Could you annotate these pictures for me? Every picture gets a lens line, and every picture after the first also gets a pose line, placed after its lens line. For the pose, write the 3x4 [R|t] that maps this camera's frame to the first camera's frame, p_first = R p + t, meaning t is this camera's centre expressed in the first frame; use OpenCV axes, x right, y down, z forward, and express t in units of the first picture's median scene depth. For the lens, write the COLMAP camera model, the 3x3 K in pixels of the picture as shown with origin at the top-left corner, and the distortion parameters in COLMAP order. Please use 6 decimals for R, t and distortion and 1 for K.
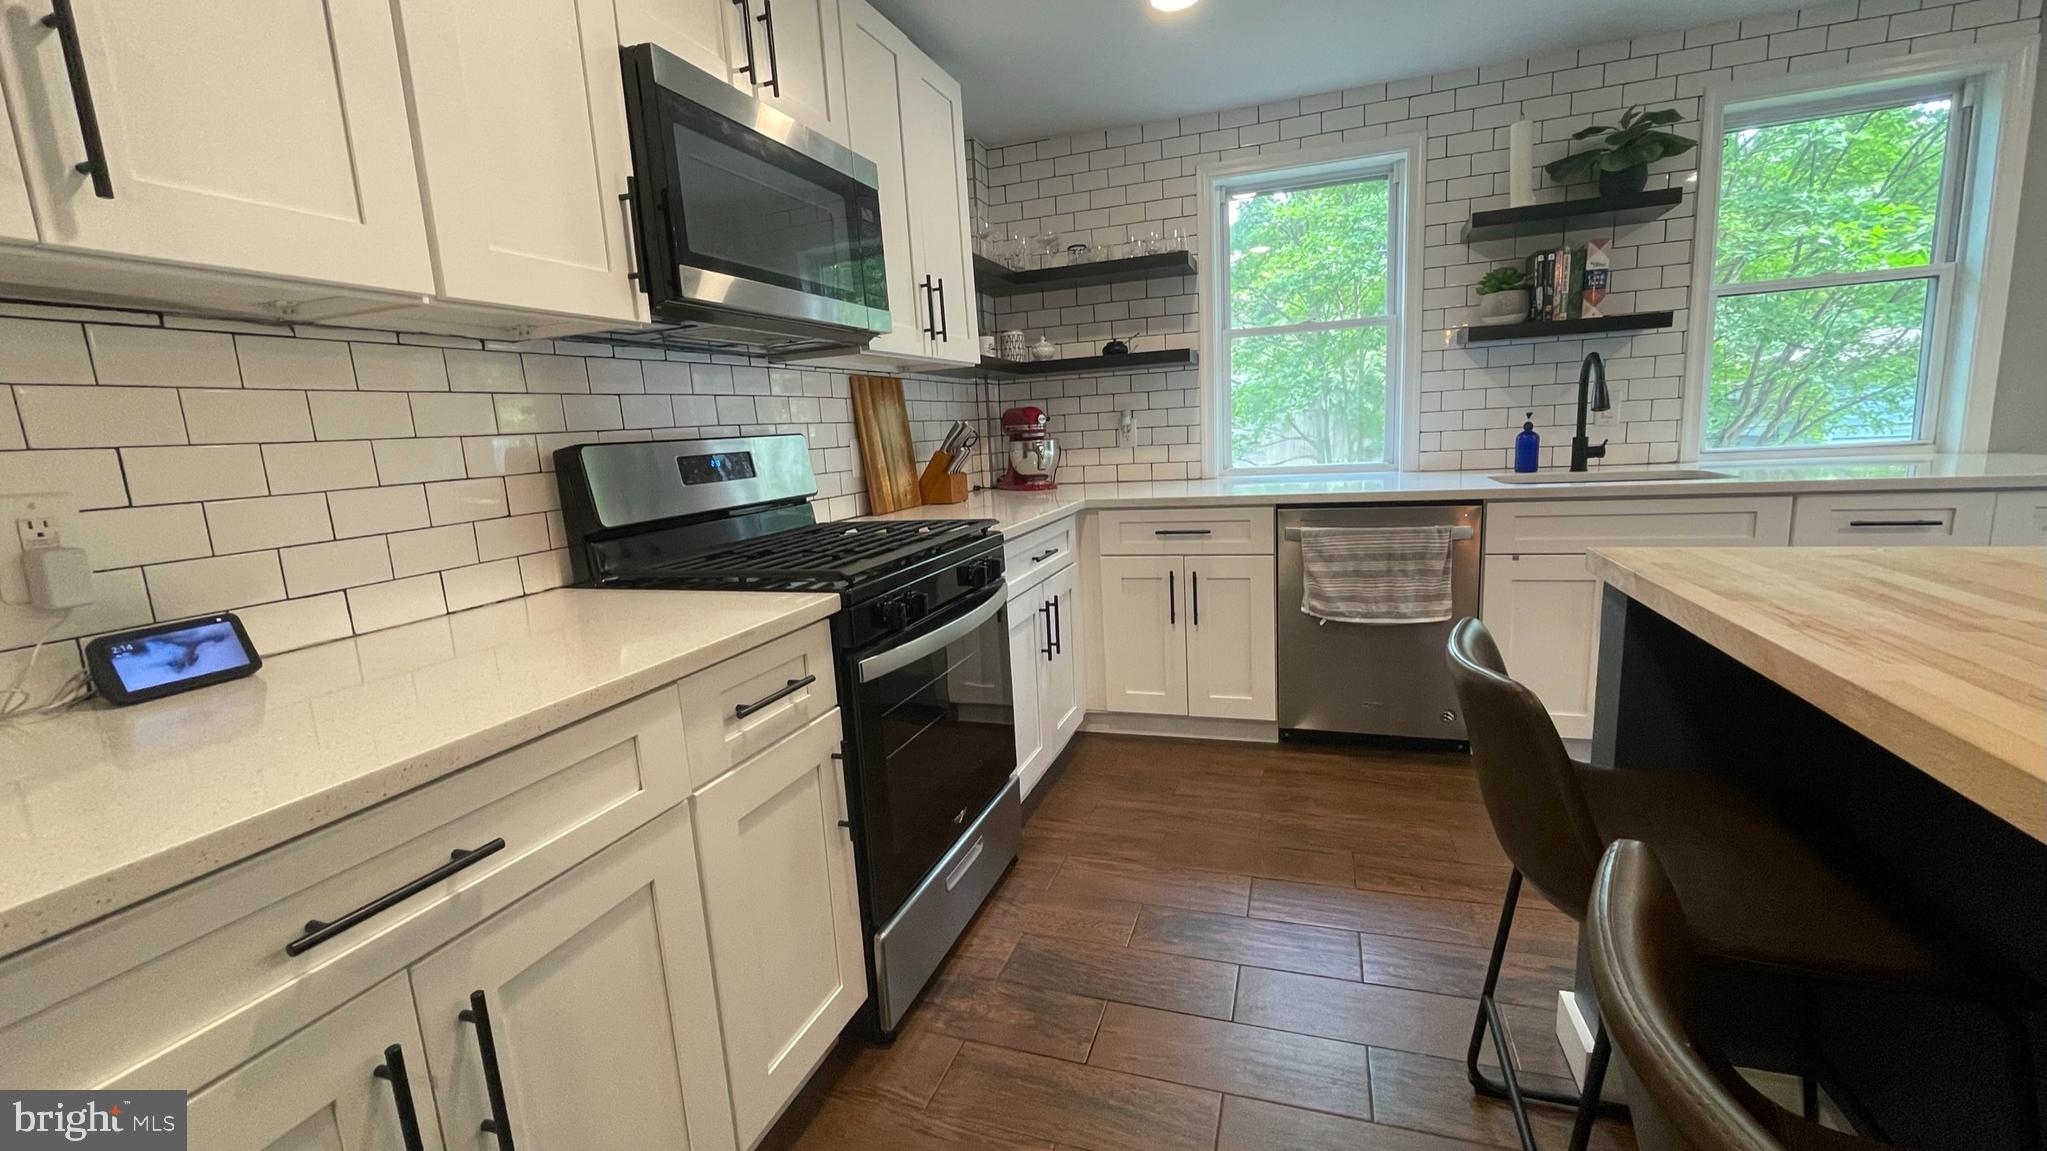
lens RADIAL K [[830.8, 0, 1026.0], [0, 830.8, 575.9], [0, 0, 1]] dist [-0.001732, -0.001862]
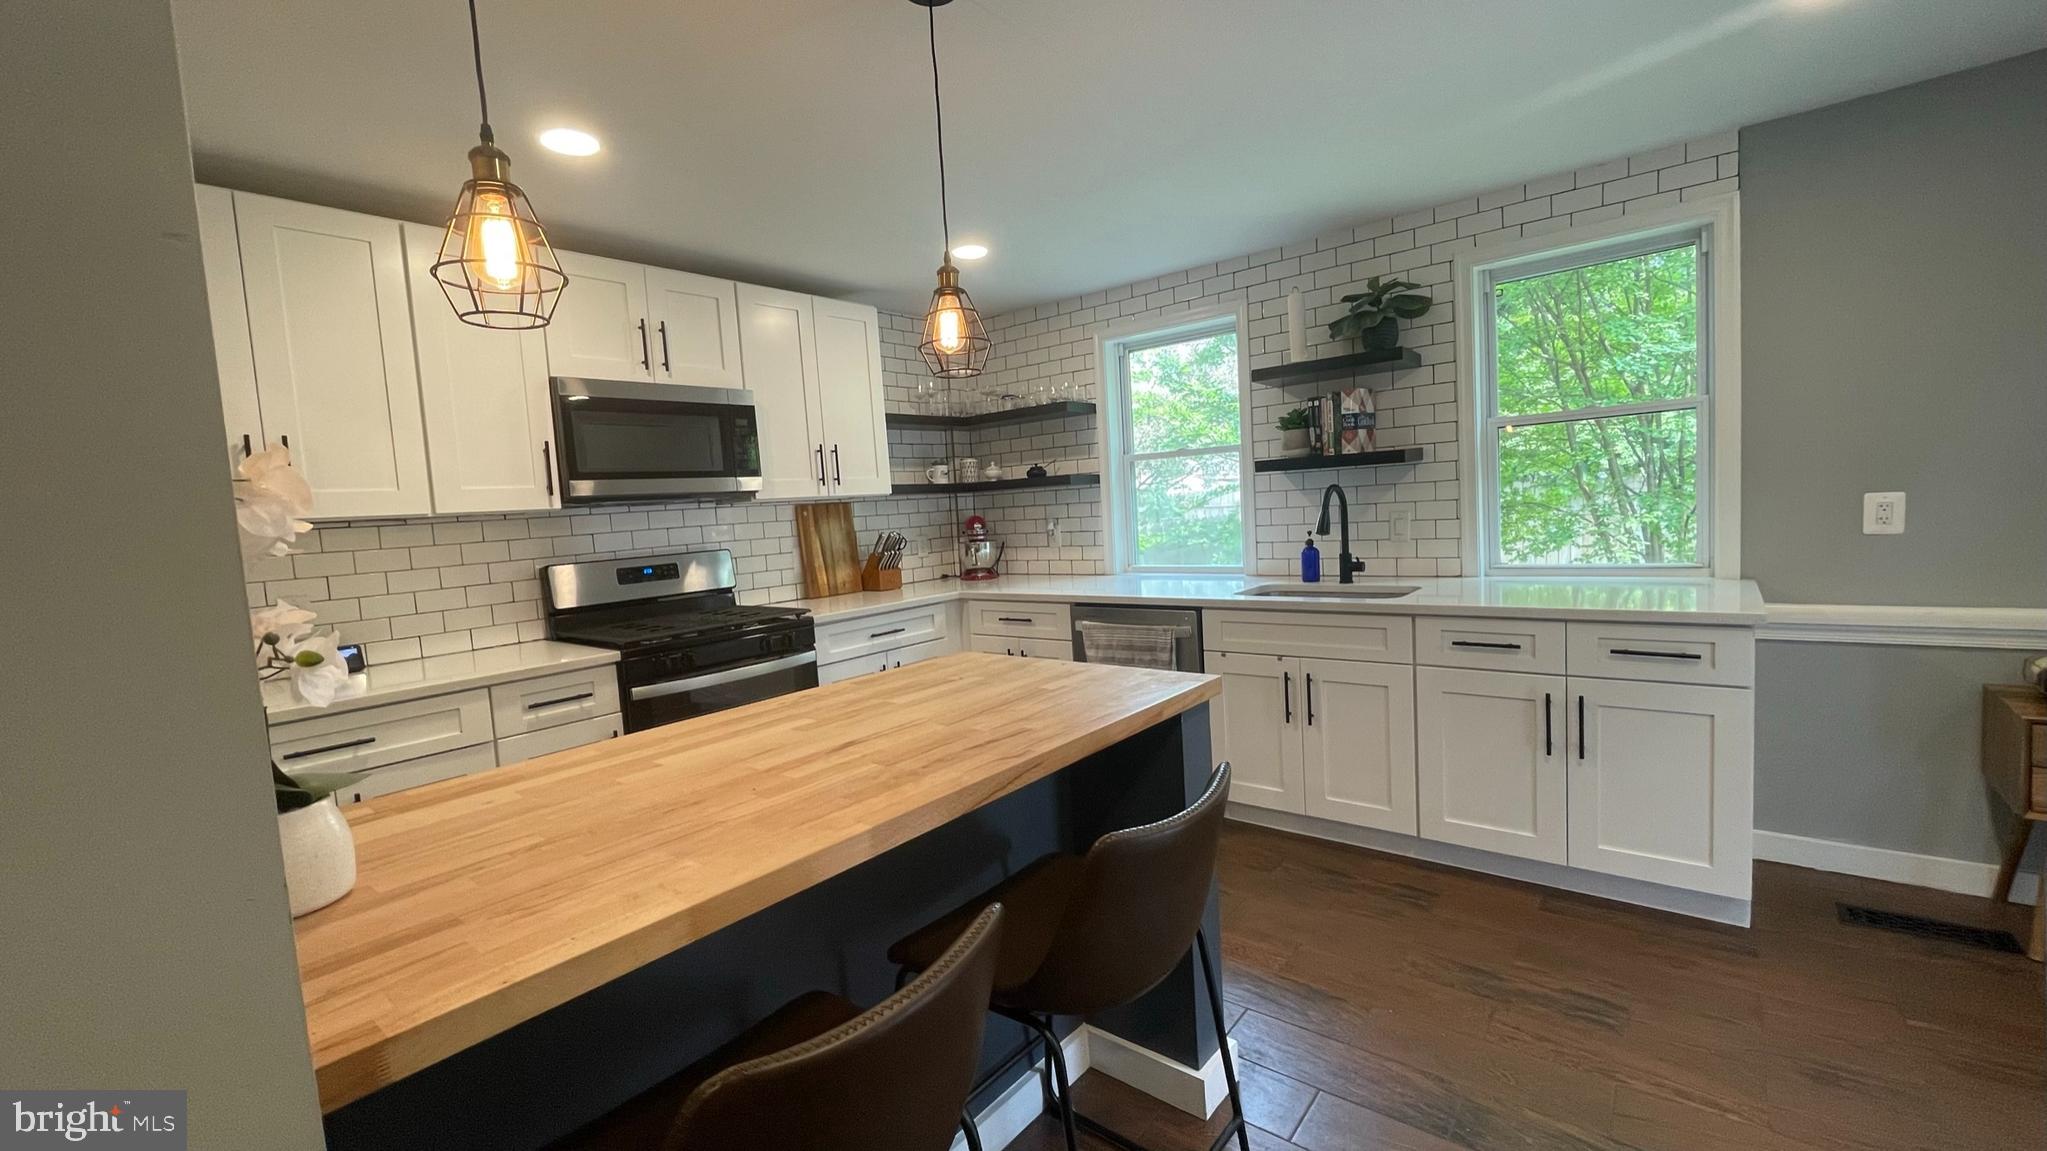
lens RADIAL K [[830.8, 0, 1028.2], [0, 830.8, 573.8], [0, 0, 1]] dist [-0.001732, -0.001862]
pose [[0.939426, 0.028185, -0.341591, 0.649867], [-0.052714, 0.996637, -0.062738, -0.043075], [0.338674, 0.076945, 0.937752, -0.237006]]
